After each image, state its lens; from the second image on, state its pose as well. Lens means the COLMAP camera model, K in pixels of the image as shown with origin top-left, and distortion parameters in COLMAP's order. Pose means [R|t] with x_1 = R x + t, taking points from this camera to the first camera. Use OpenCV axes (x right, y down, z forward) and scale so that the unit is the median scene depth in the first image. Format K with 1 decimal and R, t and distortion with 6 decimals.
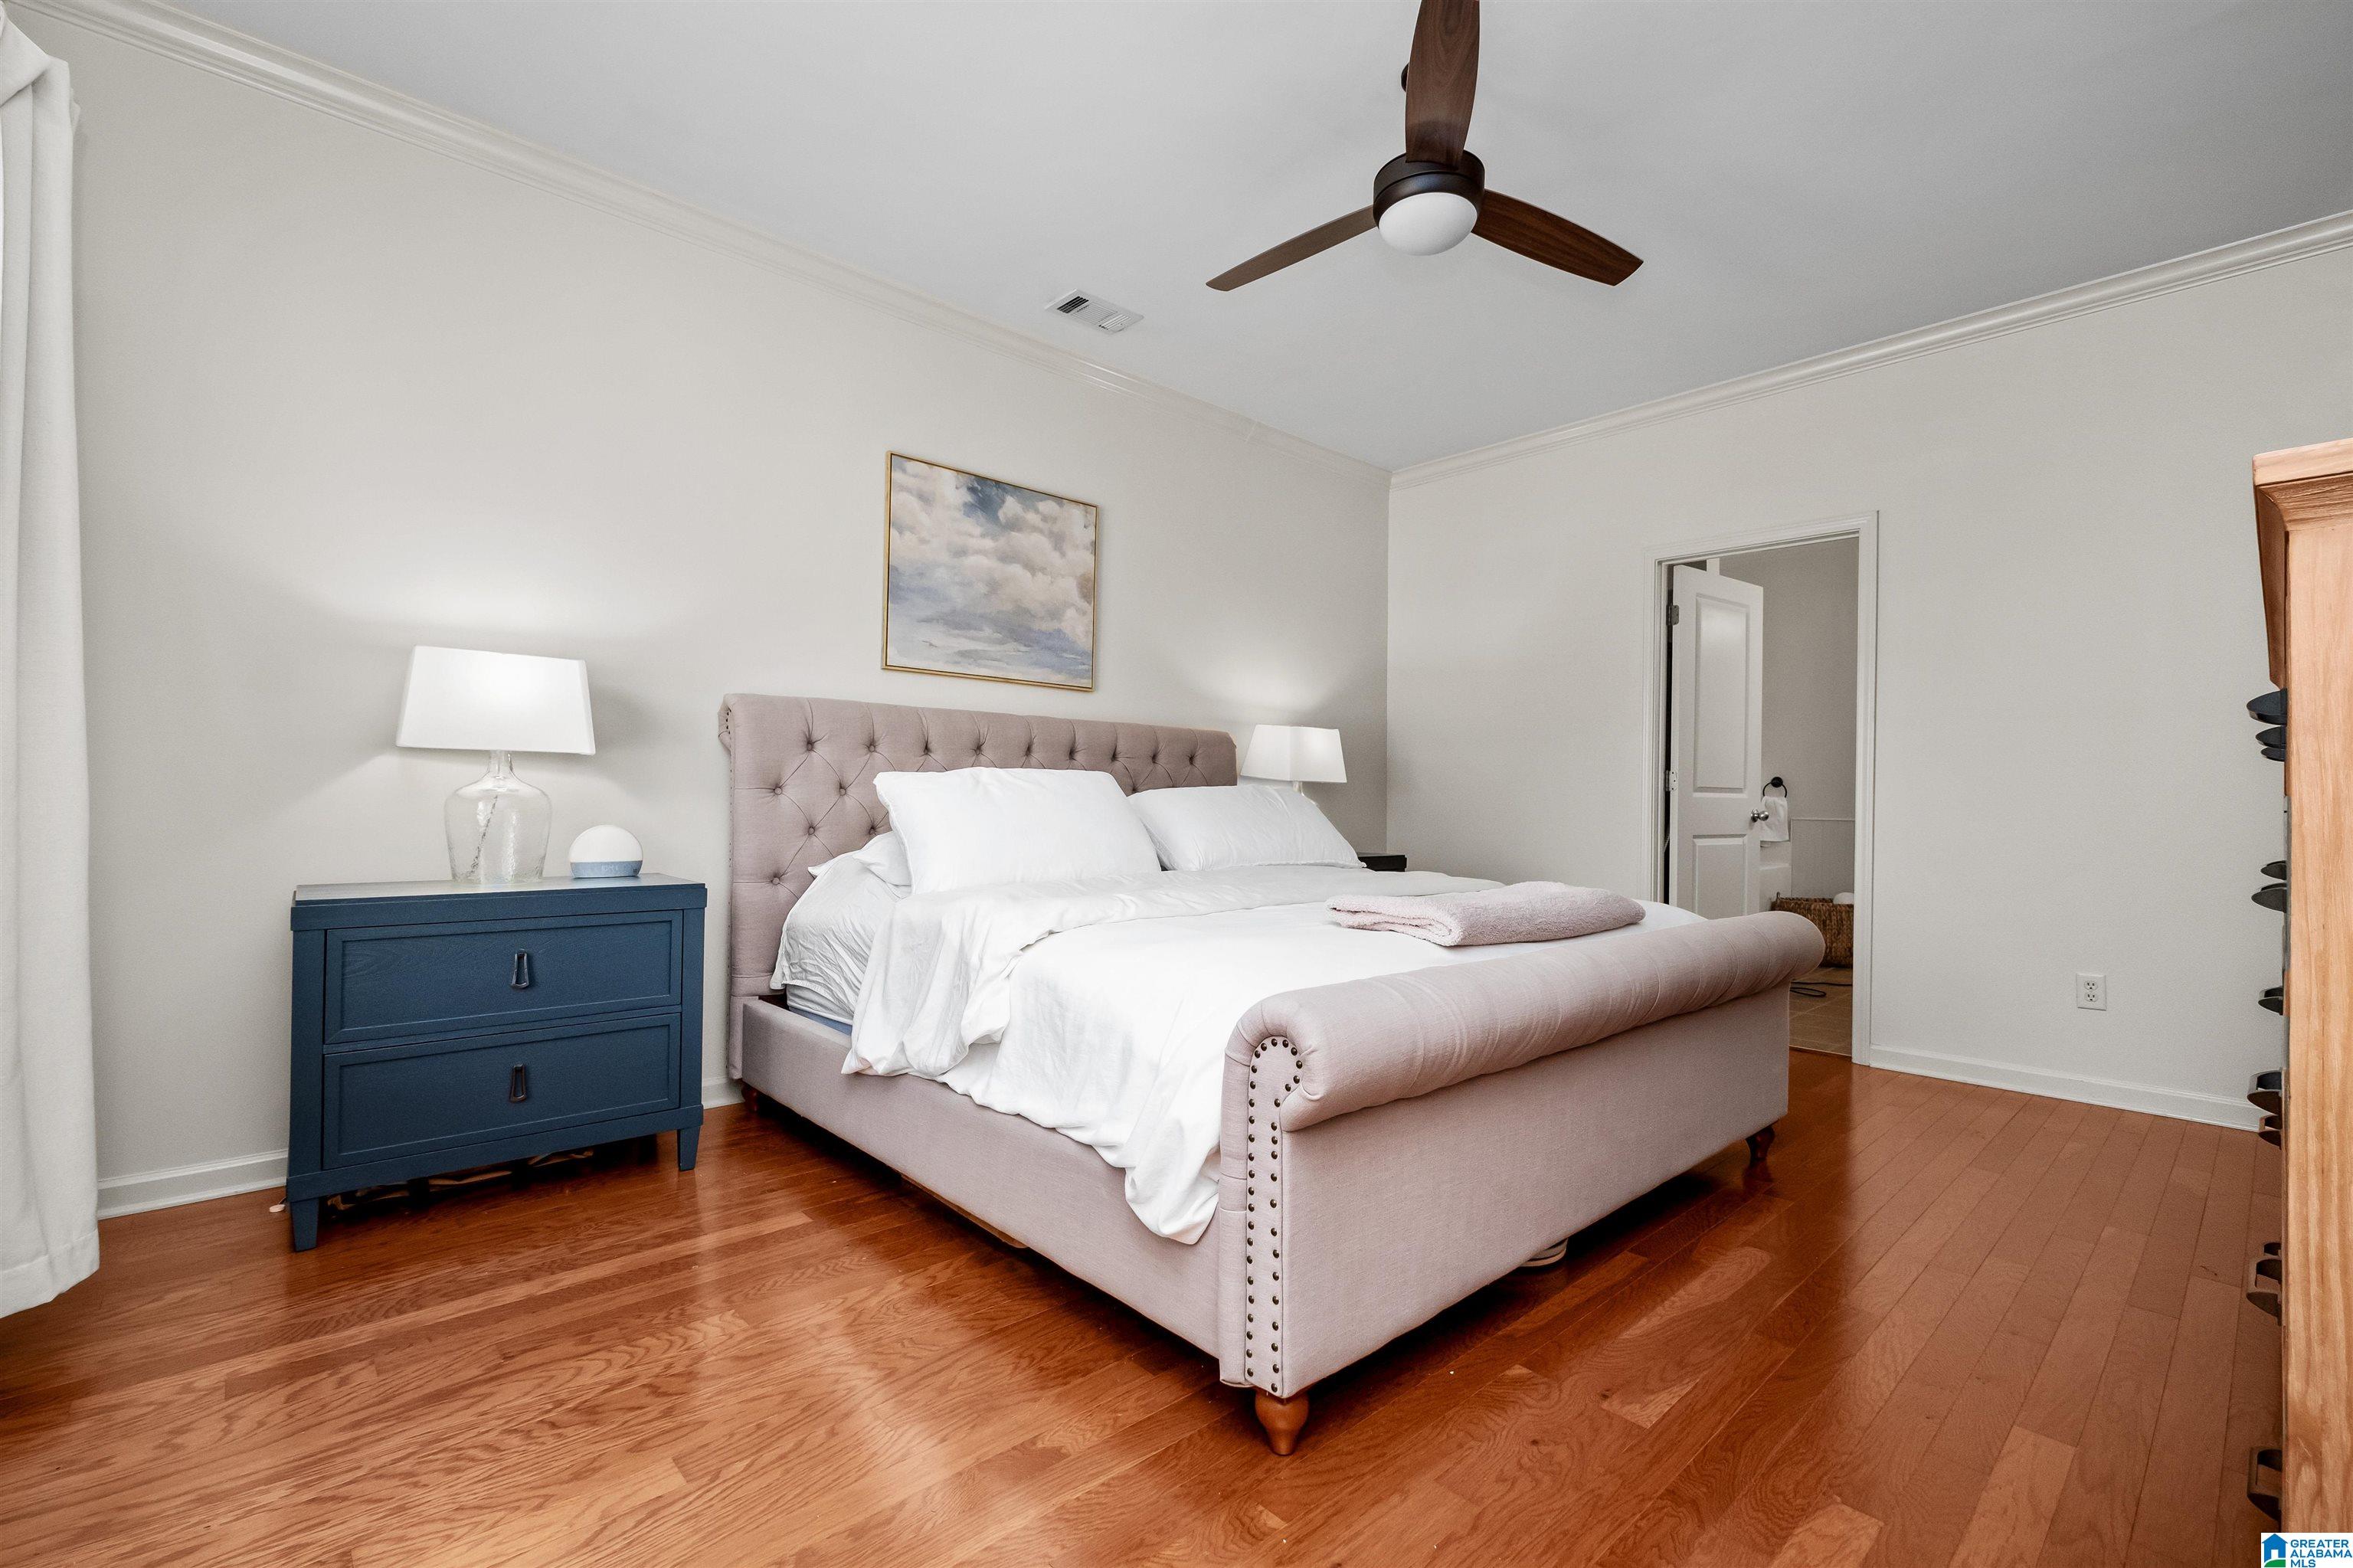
lens RADIAL K [[1011.6, 0, 1182.9], [0, 1011.6, 793.1], [0, 0, 1]] dist [-0.001909, -0.000446]
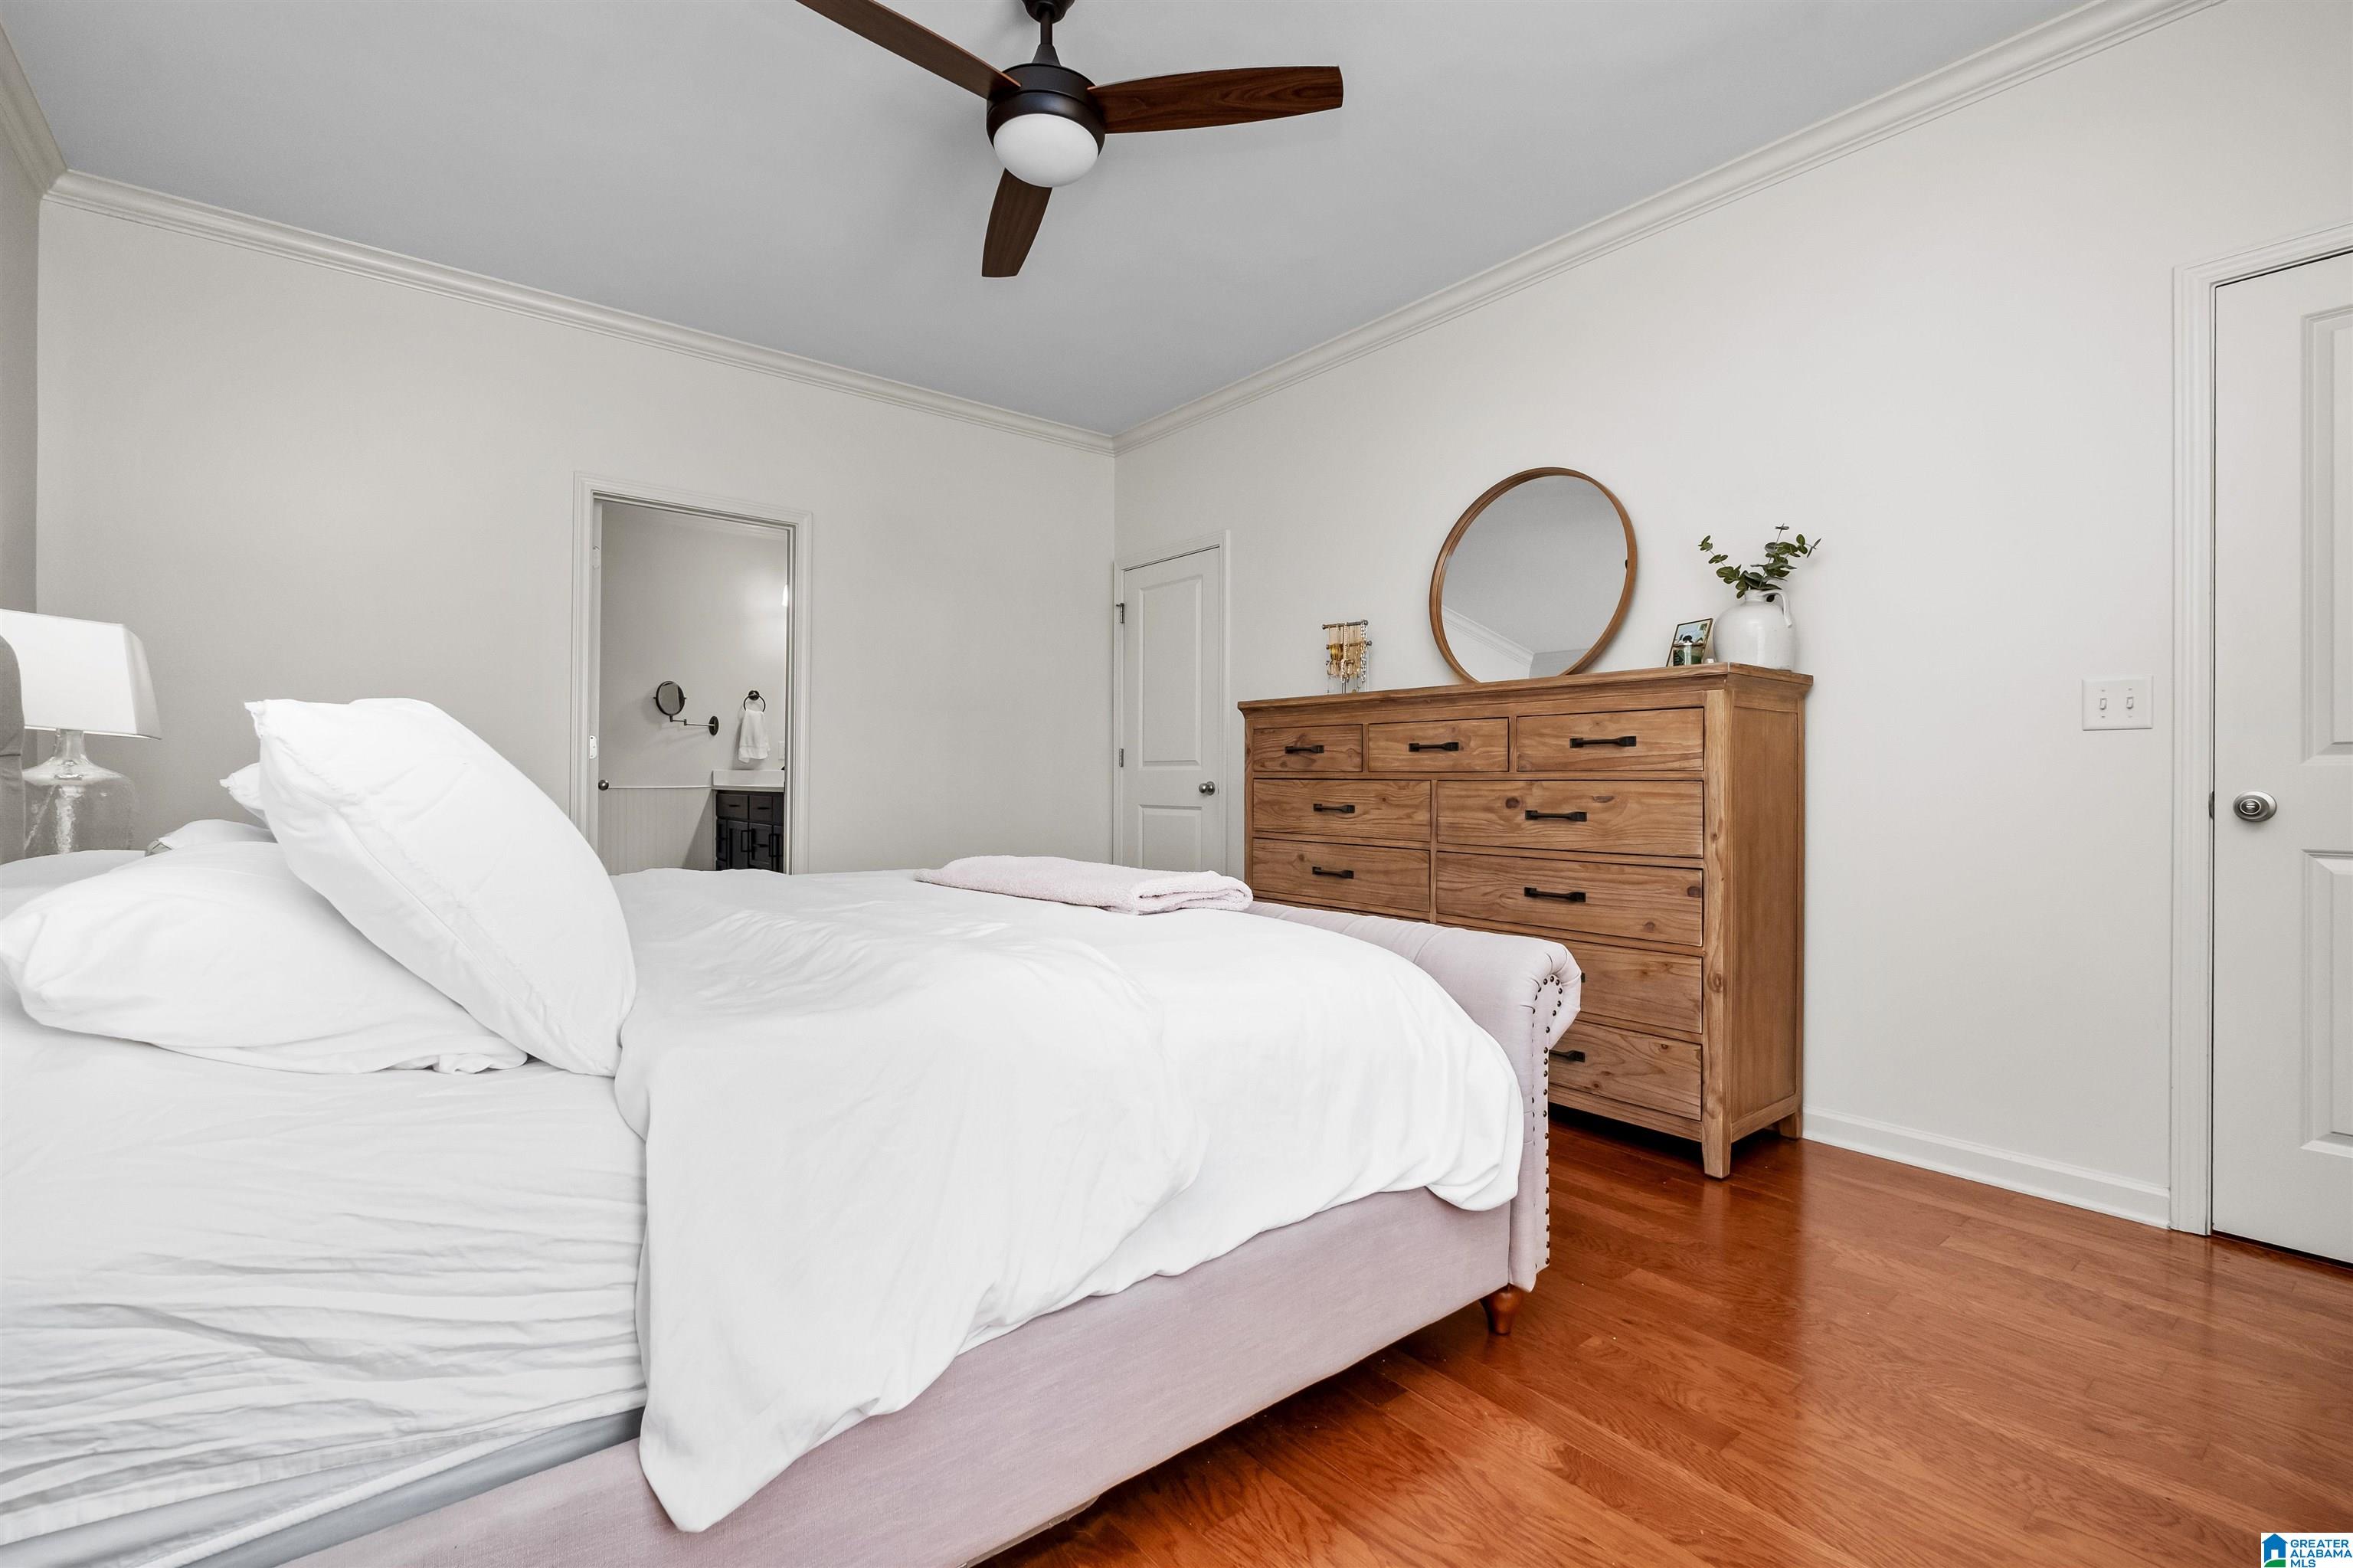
lens RADIAL K [[1011.6, 0, 1182.9], [0, 1011.6, 793.1], [0, 0, 1]] dist [-0.001909, -0.000446]
pose [[0.069325, -0.019213, 0.997409, -1.101350], [-0.013934, 0.999698, 0.020226, 0.001809], [-0.997497, -0.015300, 0.069036, 1.300837]]
